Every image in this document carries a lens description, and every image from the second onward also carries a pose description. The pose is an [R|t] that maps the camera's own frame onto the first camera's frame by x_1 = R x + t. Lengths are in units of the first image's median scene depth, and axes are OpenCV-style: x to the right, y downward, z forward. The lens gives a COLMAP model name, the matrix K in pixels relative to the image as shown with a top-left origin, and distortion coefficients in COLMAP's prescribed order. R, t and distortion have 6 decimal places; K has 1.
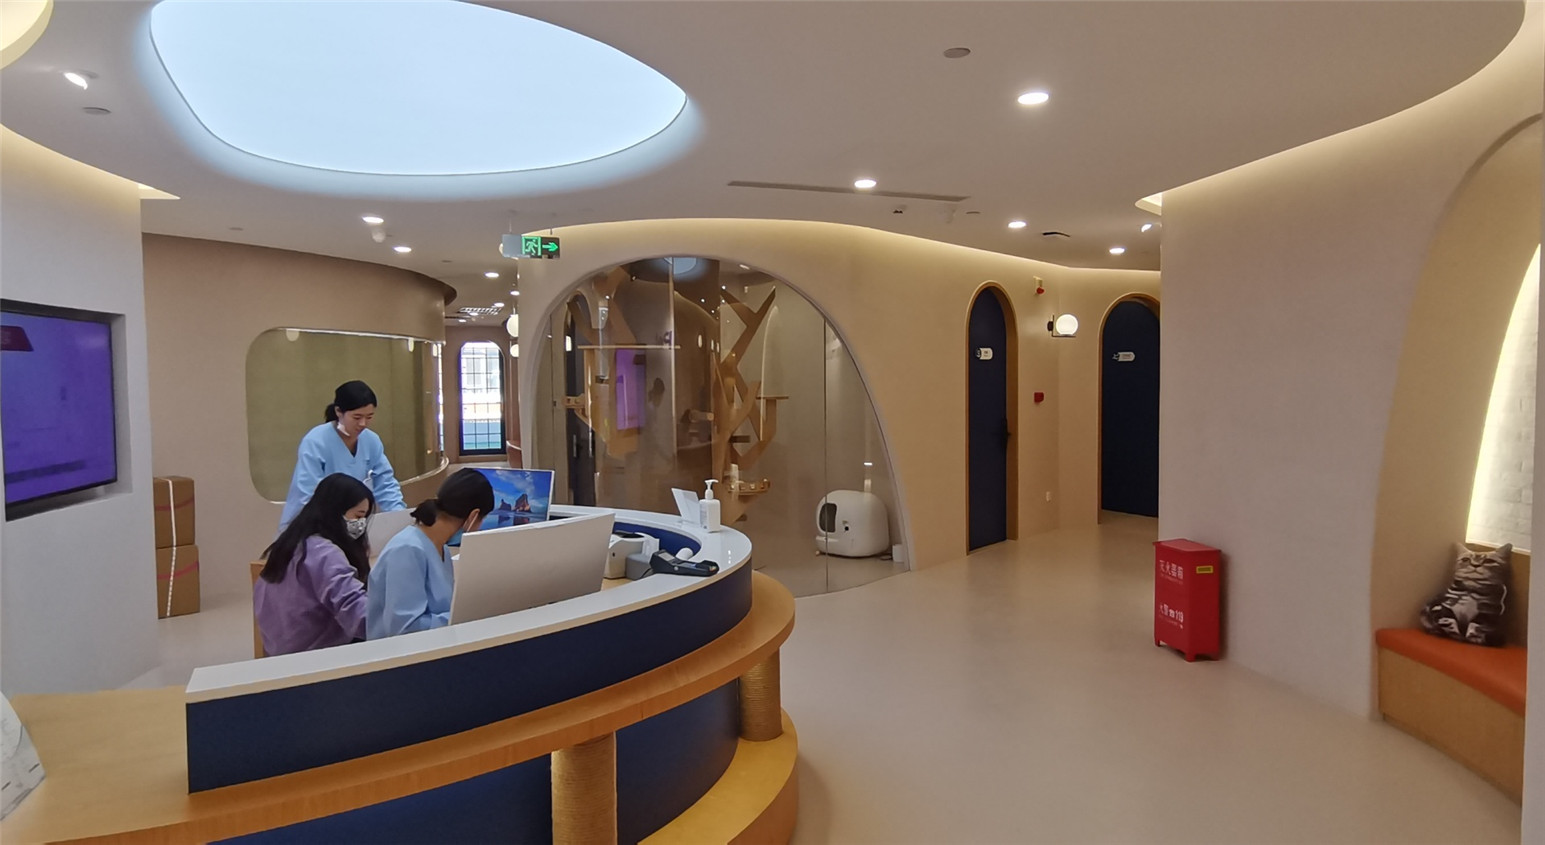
lens RADIAL K [[943.9, 0, 772.5], [0, 943.9, 422.5], [0, 0, 1]] dist [0.029138, -0.017784]
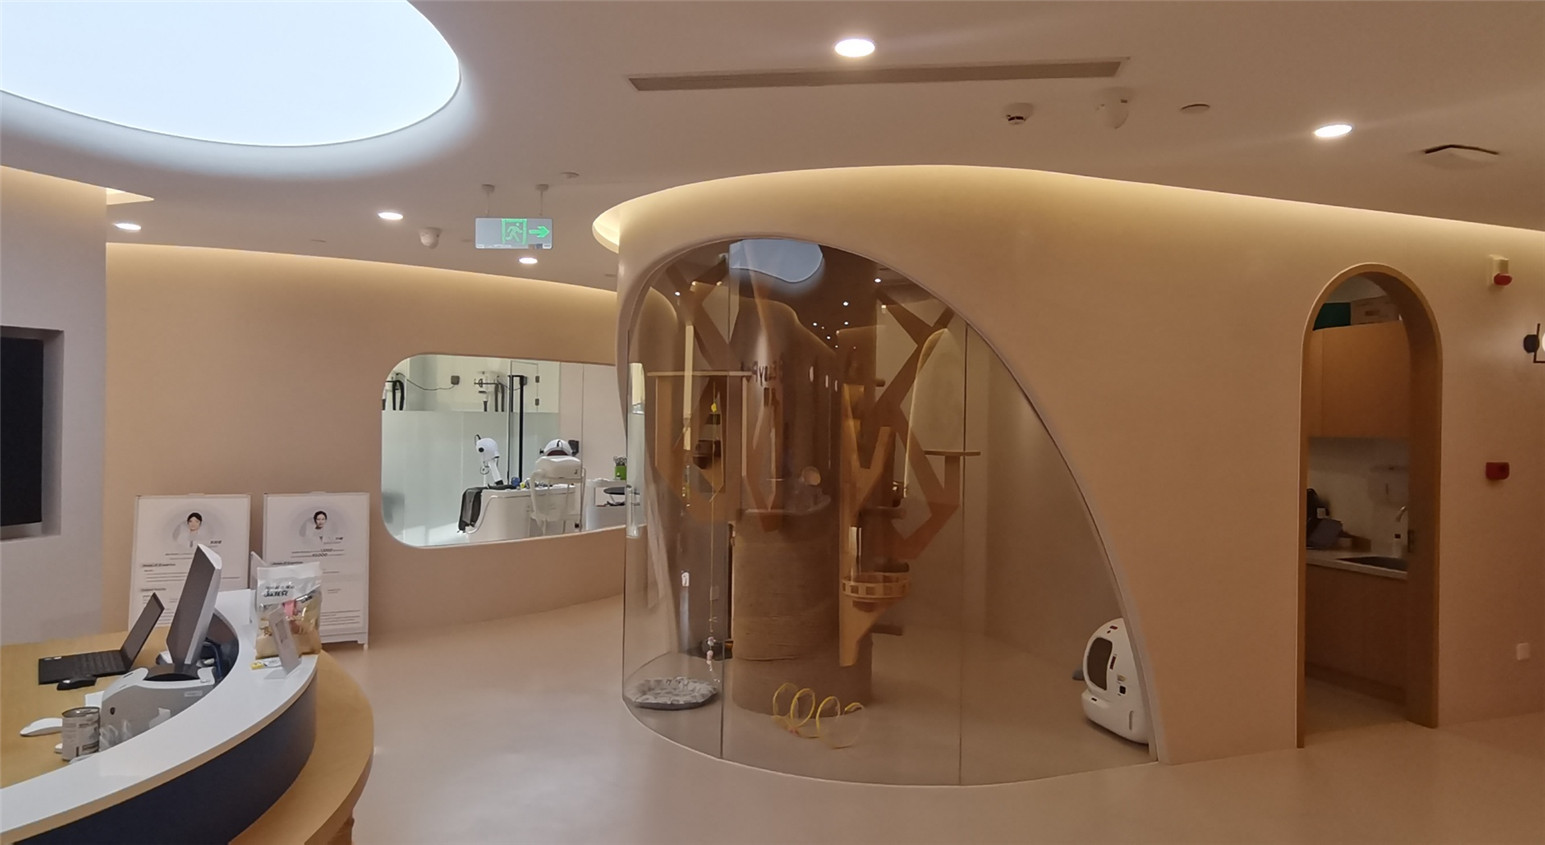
lens RADIAL K [[943.9, 0, 772.5], [0, 943.9, 422.5], [0, 0, 1]] dist [0.029138, -0.017784]
pose [[0.876718, 0.024403, -0.480386, 0.272195], [-0.046021, 0.998386, -0.033273, -0.025483], [0.478798, 0.051279, 0.876426, 0.466943]]
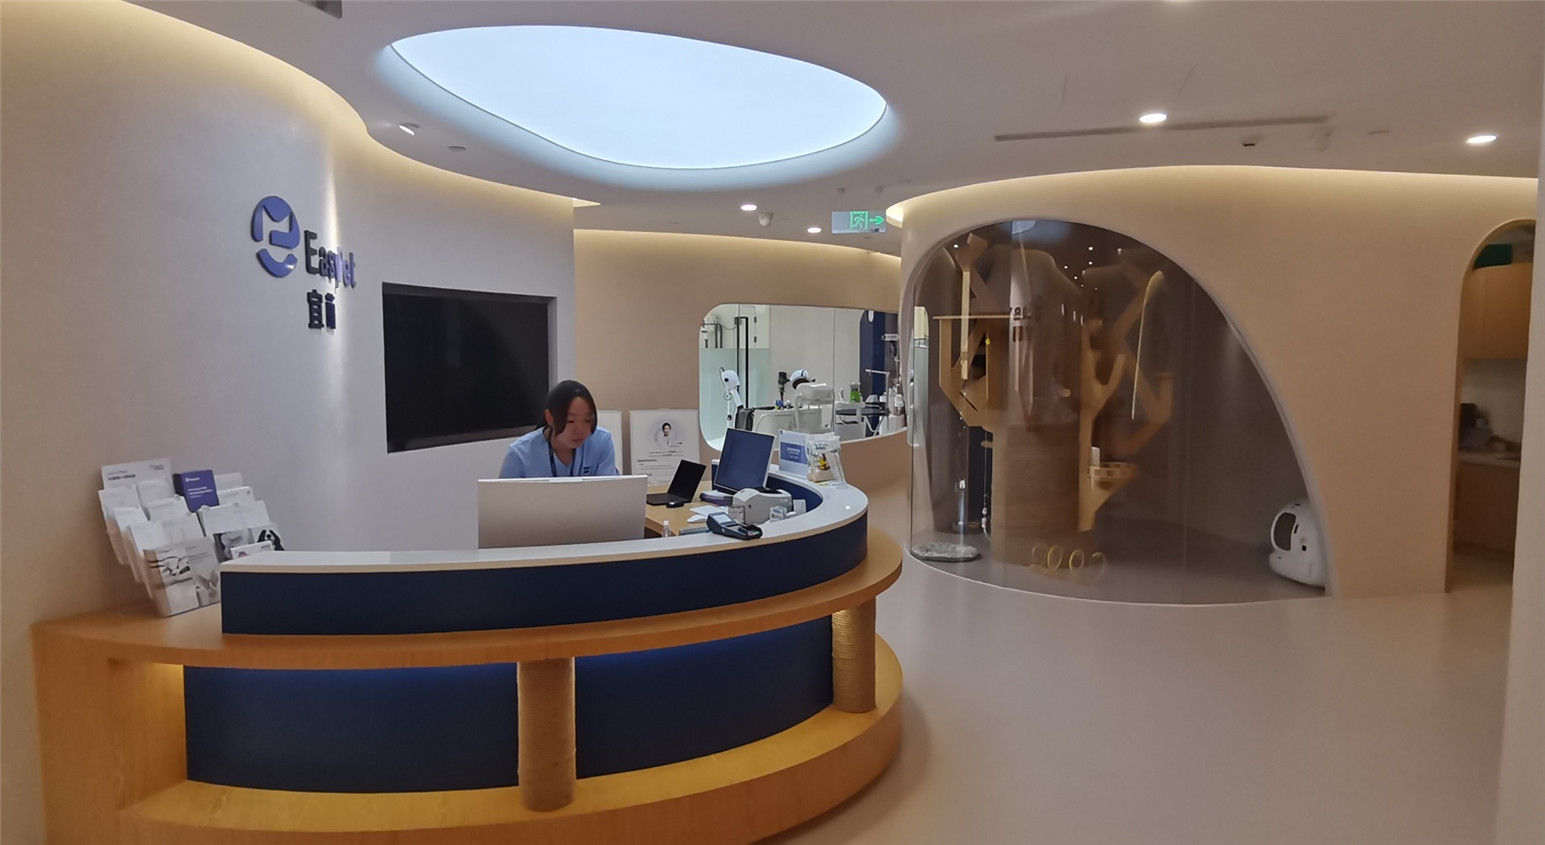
lens RADIAL K [[943.9, 0, 772.5], [0, 943.9, 422.5], [0, 0, 1]] dist [0.029138, -0.017784]
pose [[0.805278, 0.054631, -0.590375, 0.294997], [-0.037406, 0.998443, 0.041369, -0.004389], [0.591716, -0.011230, 0.806069, 0.102002]]
